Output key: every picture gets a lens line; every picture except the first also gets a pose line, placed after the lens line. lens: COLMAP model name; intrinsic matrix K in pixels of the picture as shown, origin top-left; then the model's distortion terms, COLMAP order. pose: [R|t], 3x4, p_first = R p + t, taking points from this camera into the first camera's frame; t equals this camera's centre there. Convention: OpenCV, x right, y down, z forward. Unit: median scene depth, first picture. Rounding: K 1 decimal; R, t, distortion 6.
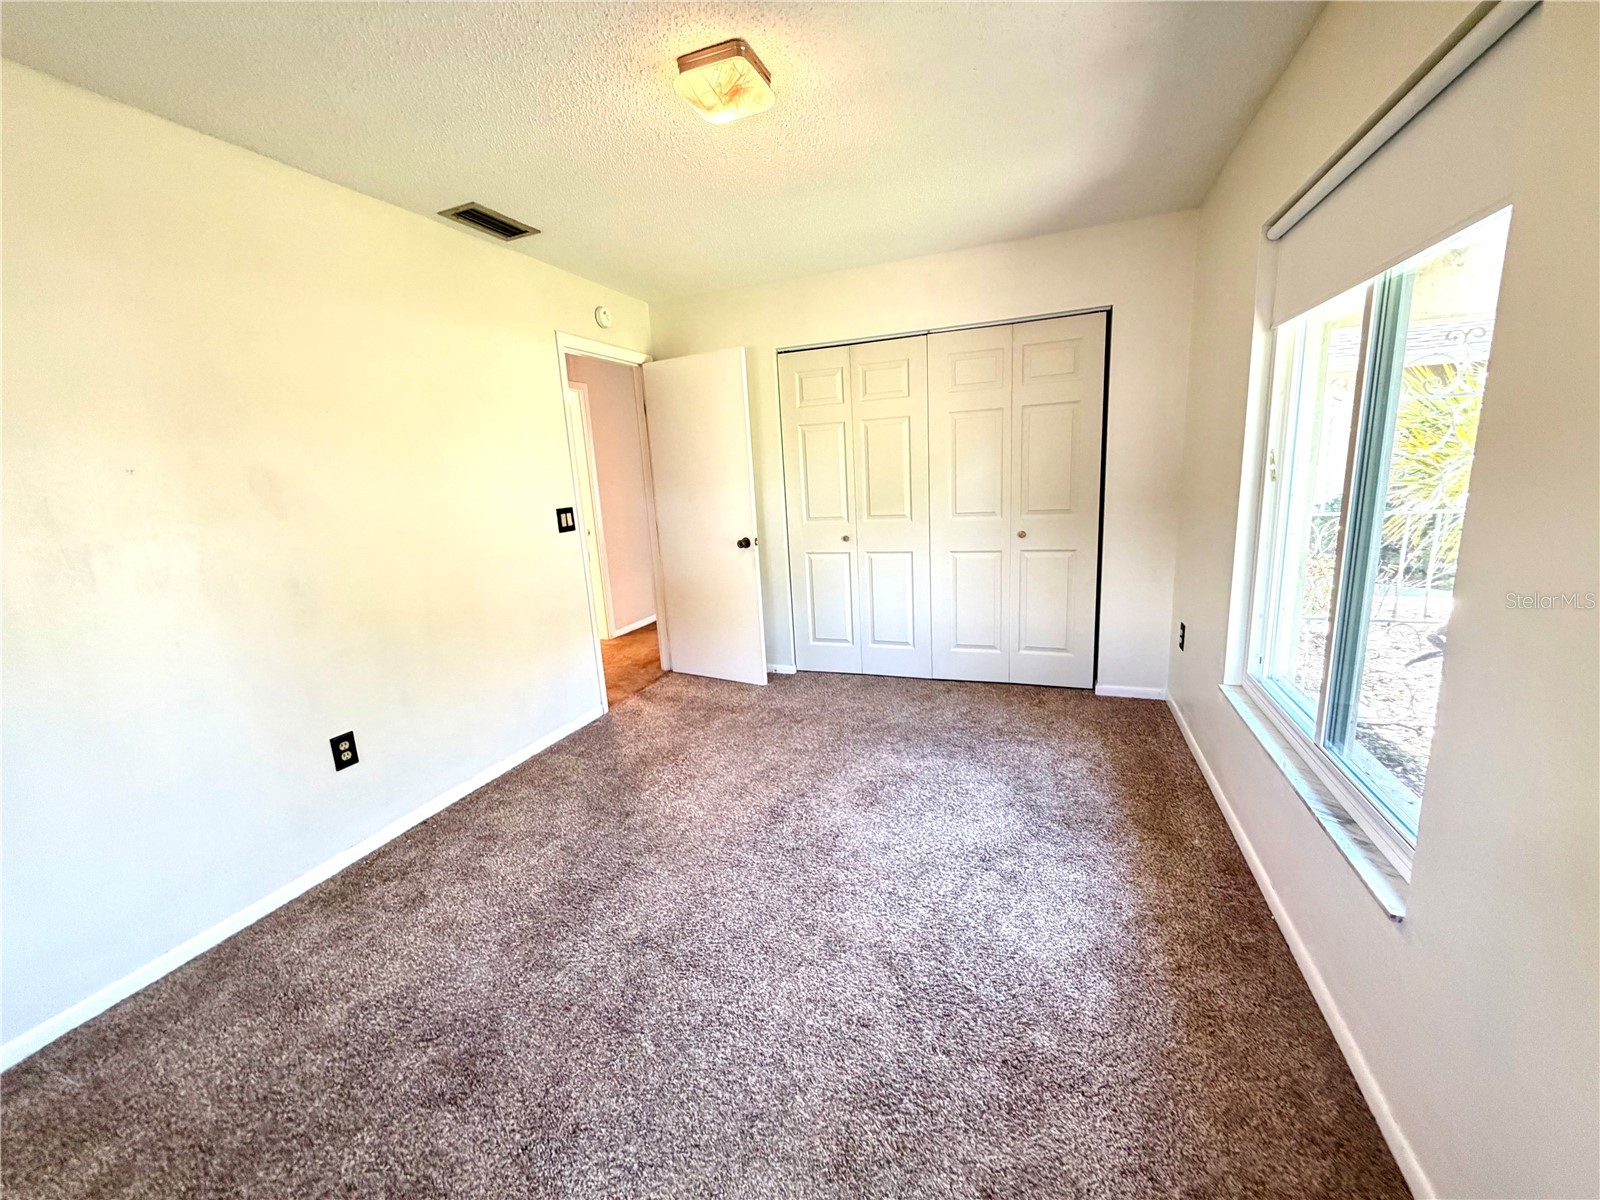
lens RADIAL K [[637.3, 0, 797.9], [0, 637.3, 598.9], [0, 0, 1]] dist [0.002760, -0.000290]
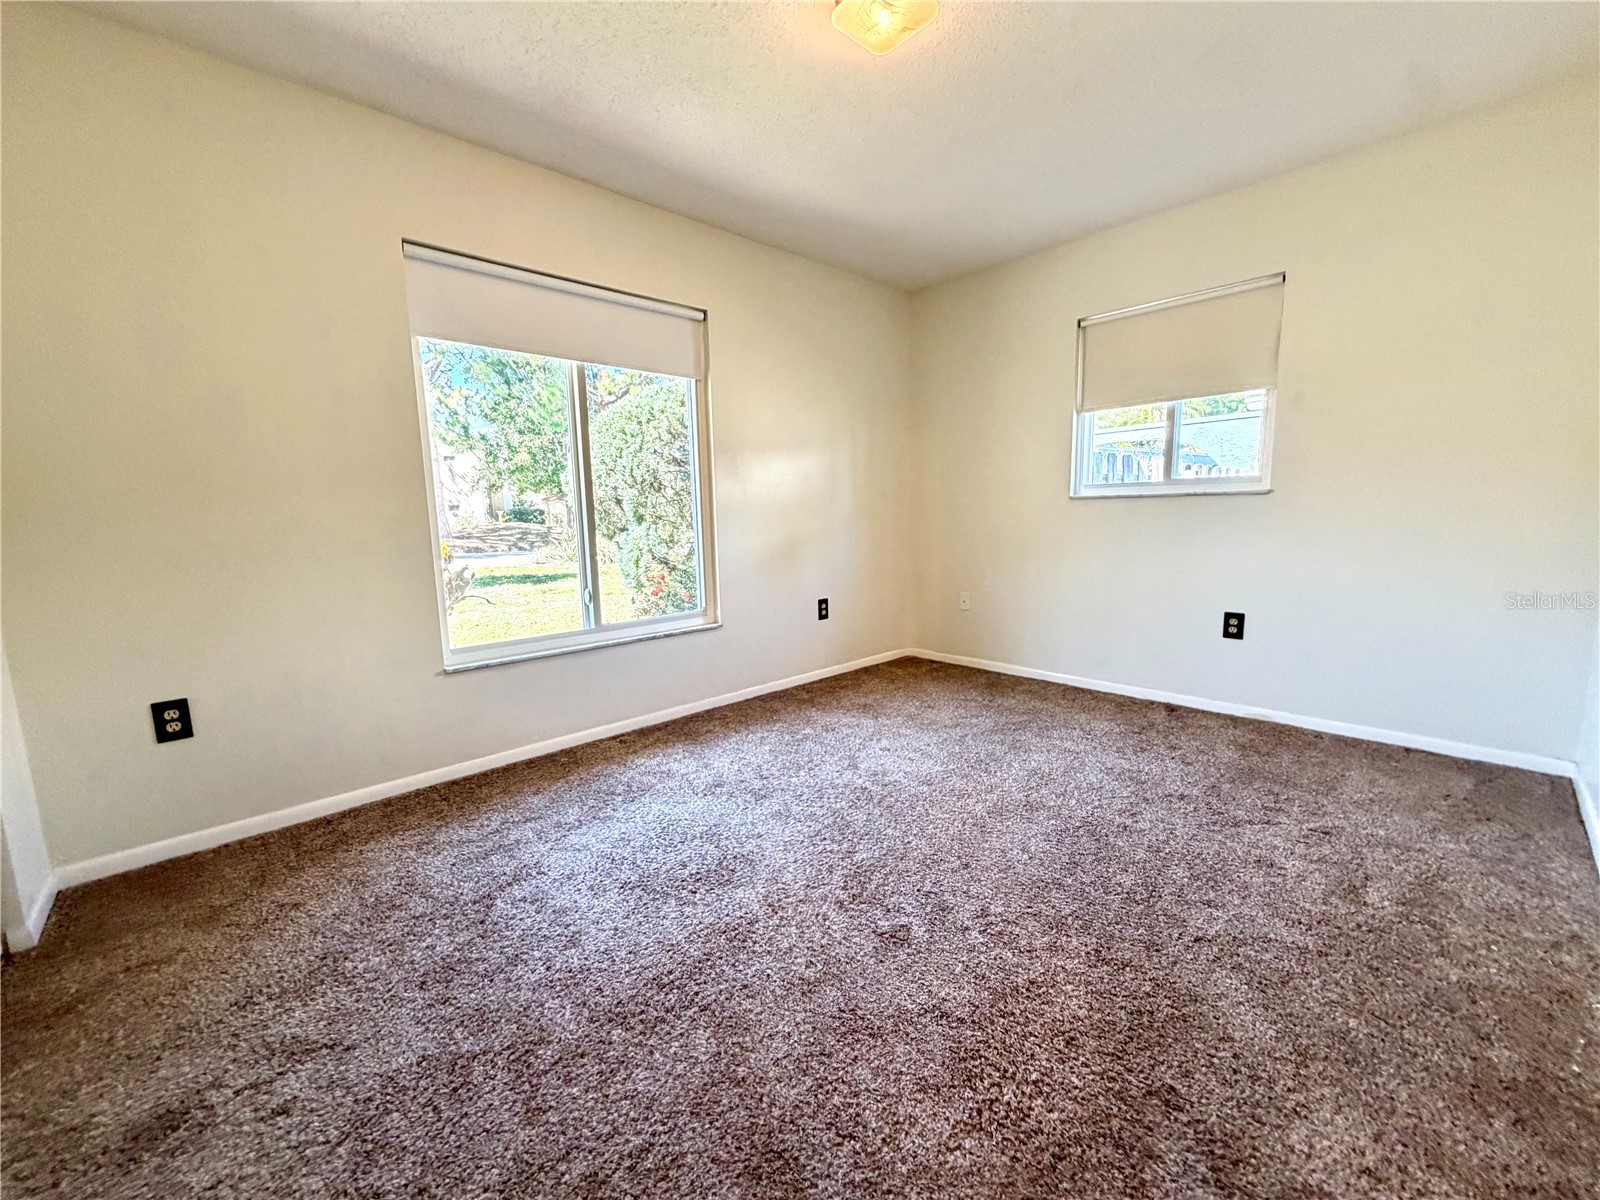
lens RADIAL K [[637.3, 0, 797.9], [0, 637.3, 598.9], [0, 0, 1]] dist [0.002760, -0.000290]
pose [[-0.892706, 0.012026, 0.450479, -0.259149], [0.159194, 0.943607, 0.290282, -0.151648], [-0.421584, 0.330850, -0.844278, 1.343168]]
